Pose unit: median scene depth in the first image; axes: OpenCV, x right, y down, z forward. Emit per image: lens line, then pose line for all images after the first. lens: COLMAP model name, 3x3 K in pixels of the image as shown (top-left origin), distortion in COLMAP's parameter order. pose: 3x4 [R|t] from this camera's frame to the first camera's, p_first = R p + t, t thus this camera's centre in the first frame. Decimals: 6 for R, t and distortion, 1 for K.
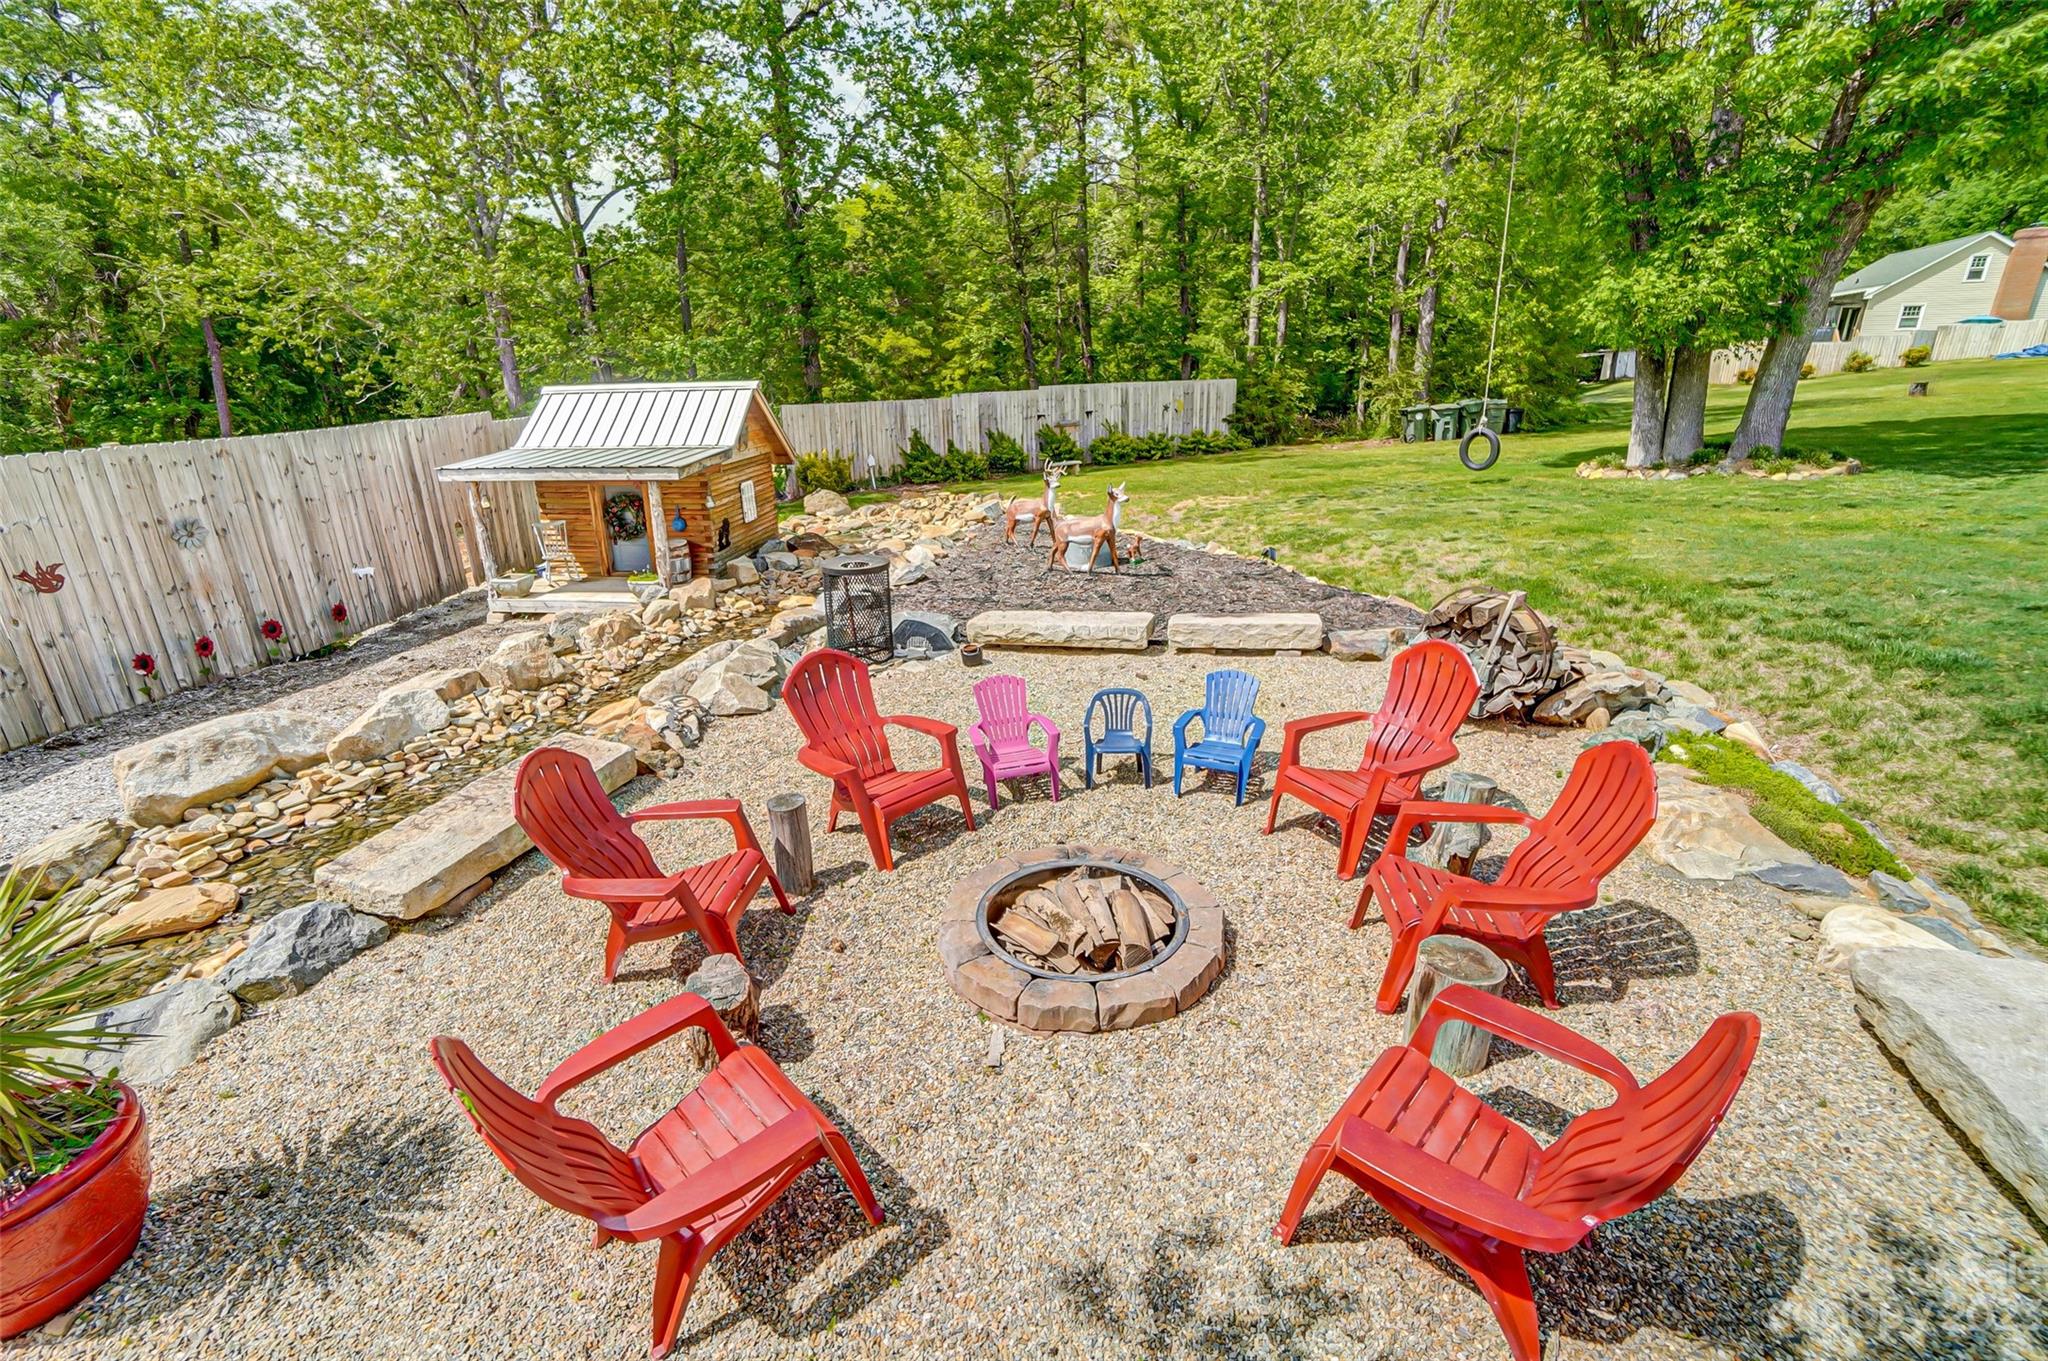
lens RADIAL K [[912.0, 0, 1020.2], [0, 912.0, 675.2], [0, 0, 1]] dist [-0.067353, 0.023989]
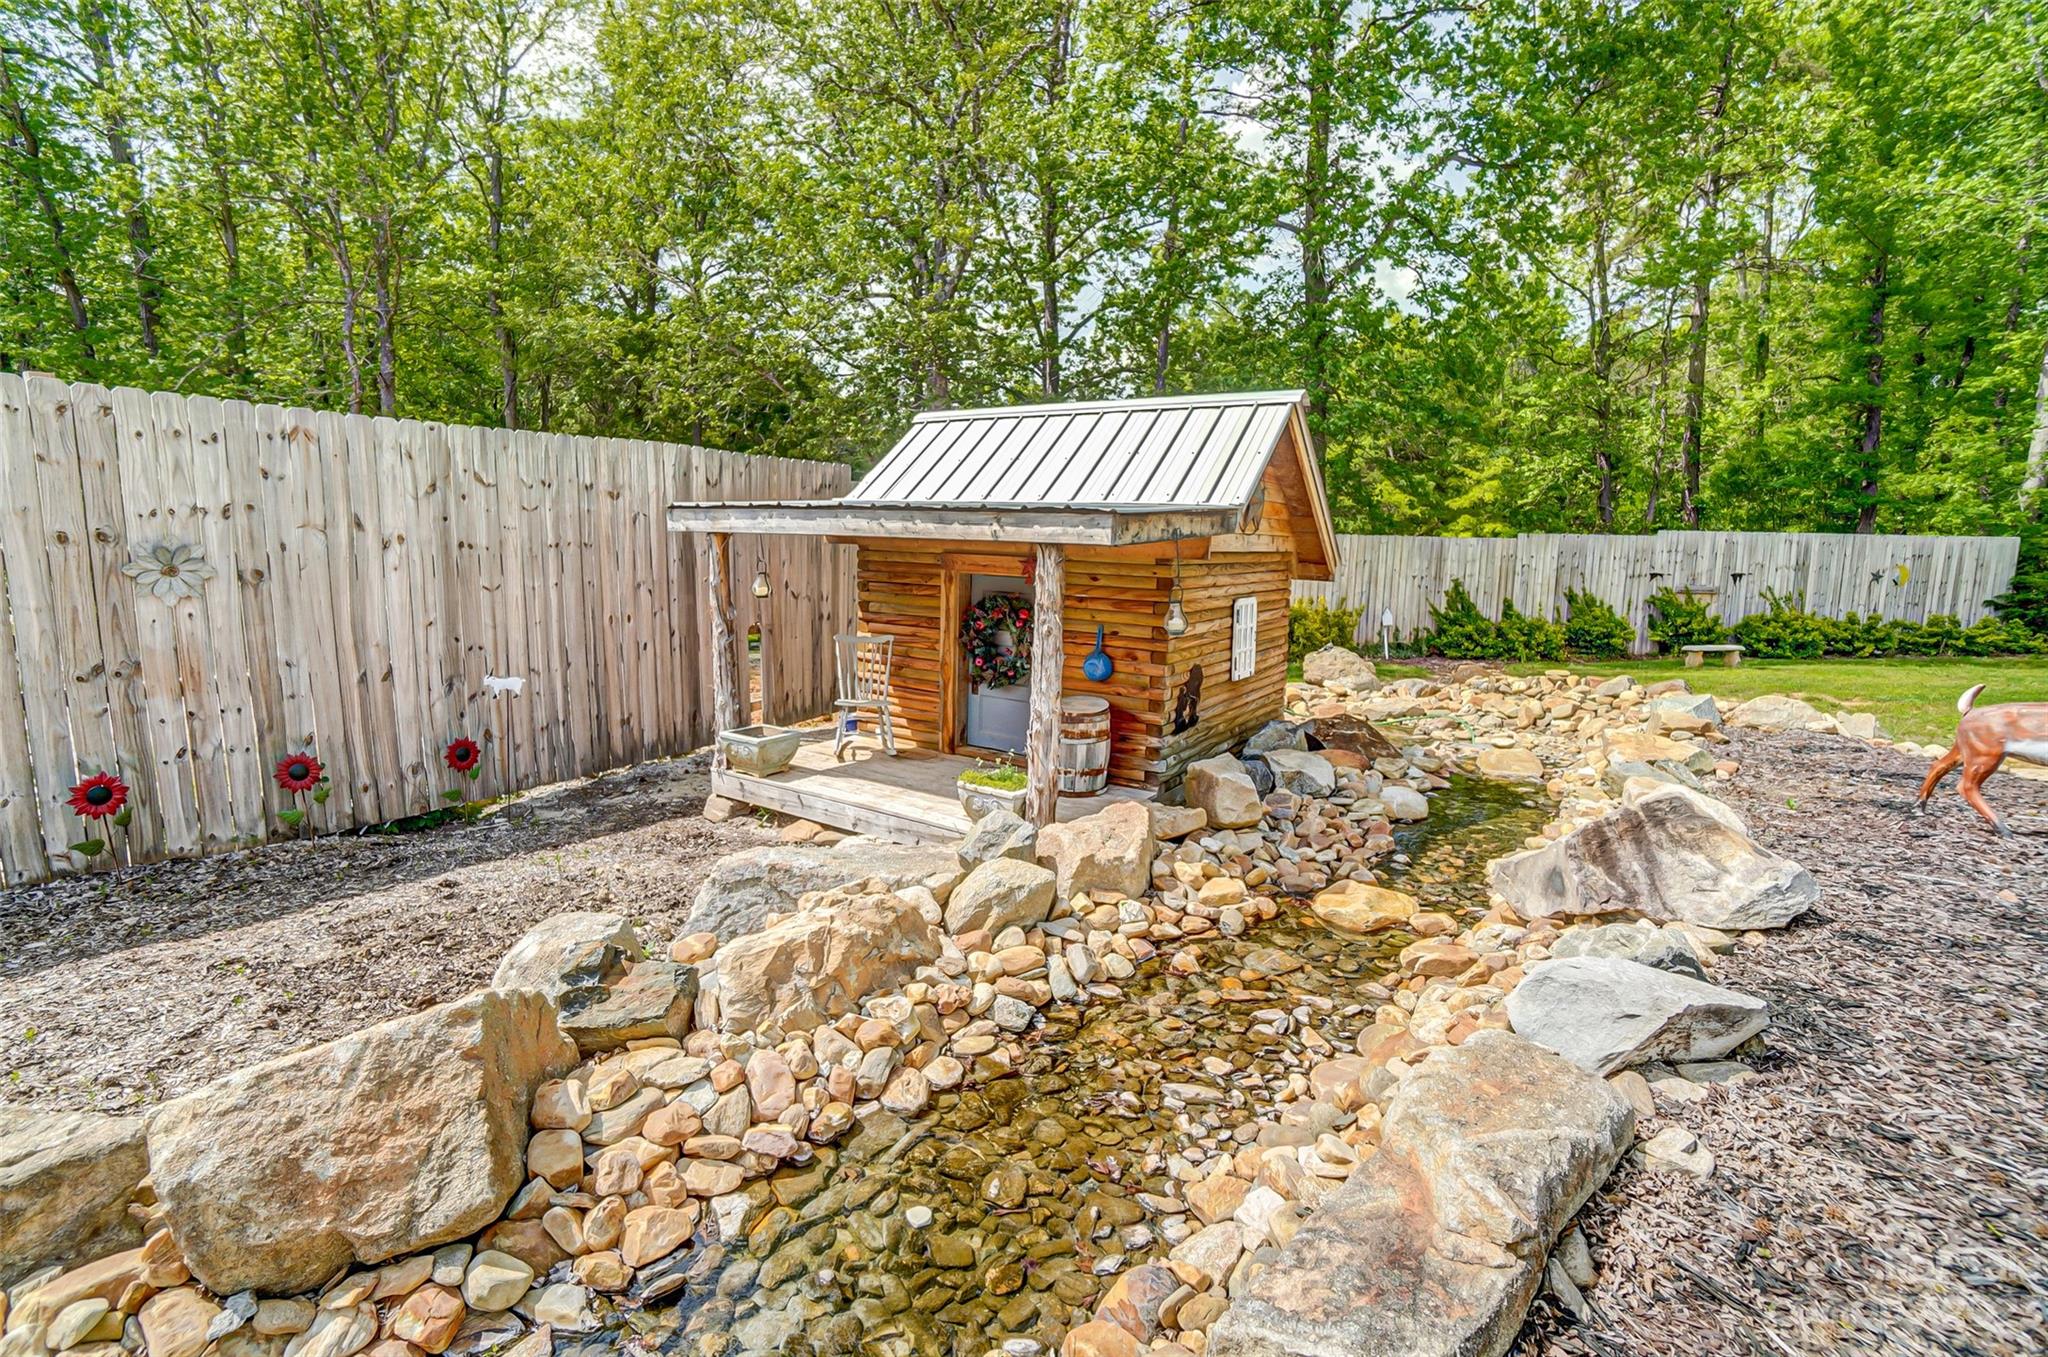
lens RADIAL K [[912.0, 0, 1020.2], [0, 912.0, 673.2], [0, 0, 1]] dist [-0.067353, 0.023989]
pose [[0.890596, 0.099428, -0.443795, -0.206887], [-0.182042, 0.972163, -0.147512, -0.087817], [0.416774, 0.212163, 0.883904, 0.572065]]
